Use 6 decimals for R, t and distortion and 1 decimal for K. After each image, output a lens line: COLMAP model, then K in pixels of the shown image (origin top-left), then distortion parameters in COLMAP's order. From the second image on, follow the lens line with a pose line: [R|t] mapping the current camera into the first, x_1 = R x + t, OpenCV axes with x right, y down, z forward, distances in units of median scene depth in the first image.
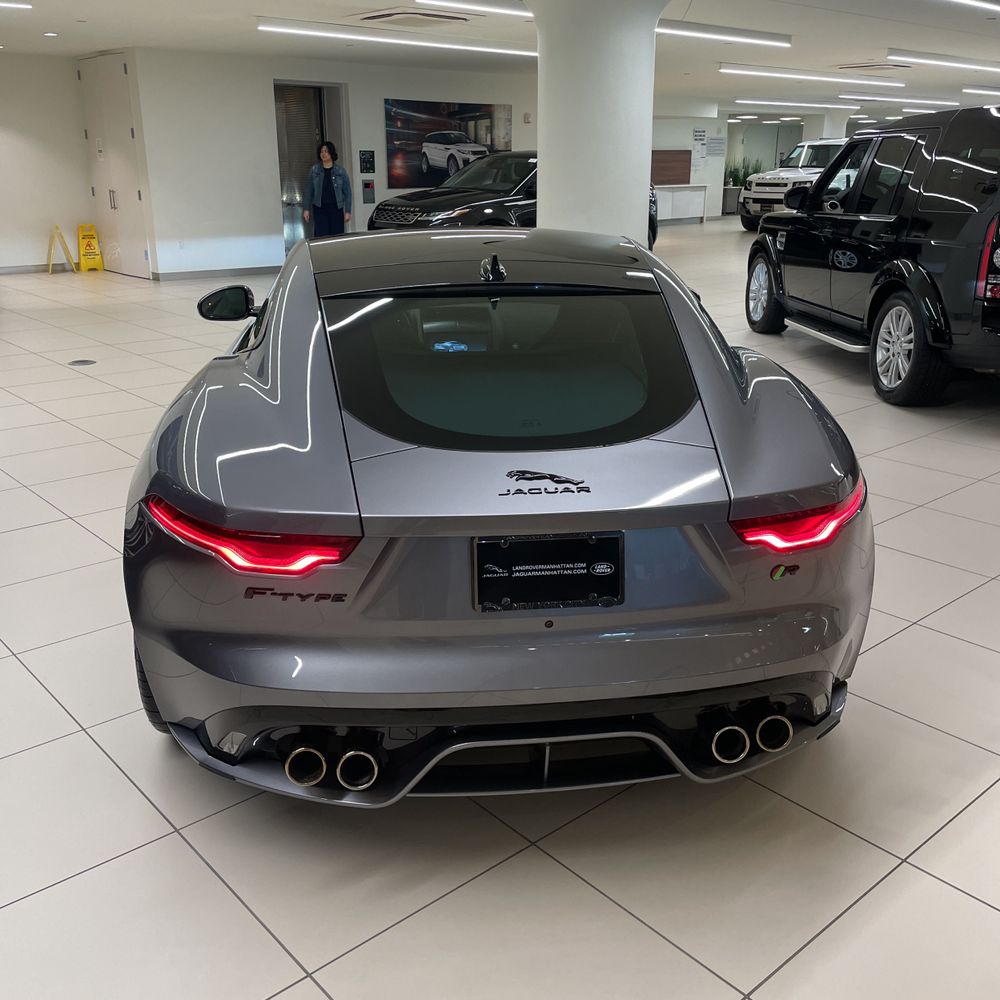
lens RADIAL K [[1009.9, 0, 510.3], [0, 1009.9, 486.4], [0, 0, 1]] dist [0.088986, -0.124323]
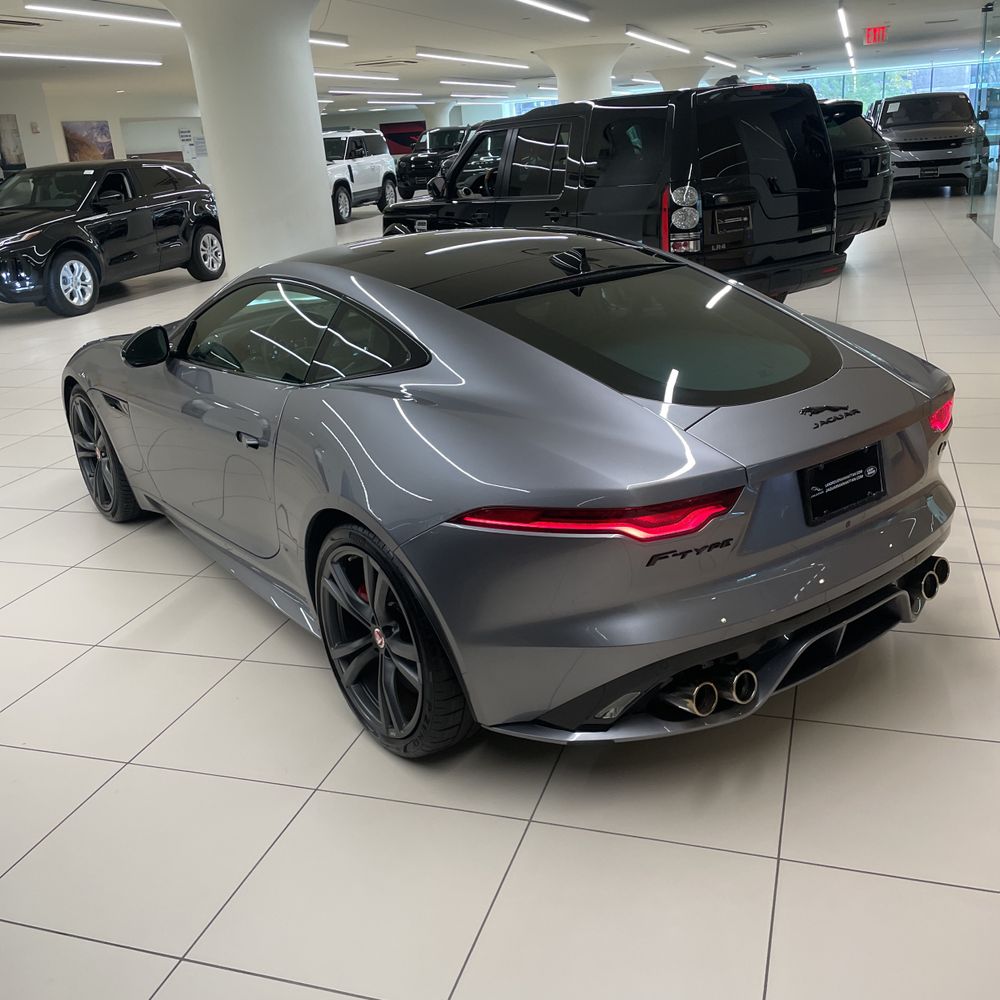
lens RADIAL K [[1009.9, 0, 510.3], [0, 1009.9, 486.4], [0, 0, 1]] dist [0.088986, -0.124323]
pose [[0.859612, -0.223836, 0.459308, -0.220502], [0.222006, 0.973270, 0.058813, -0.018728], [-0.460195, 0.051413, 0.886328, 0.019882]]
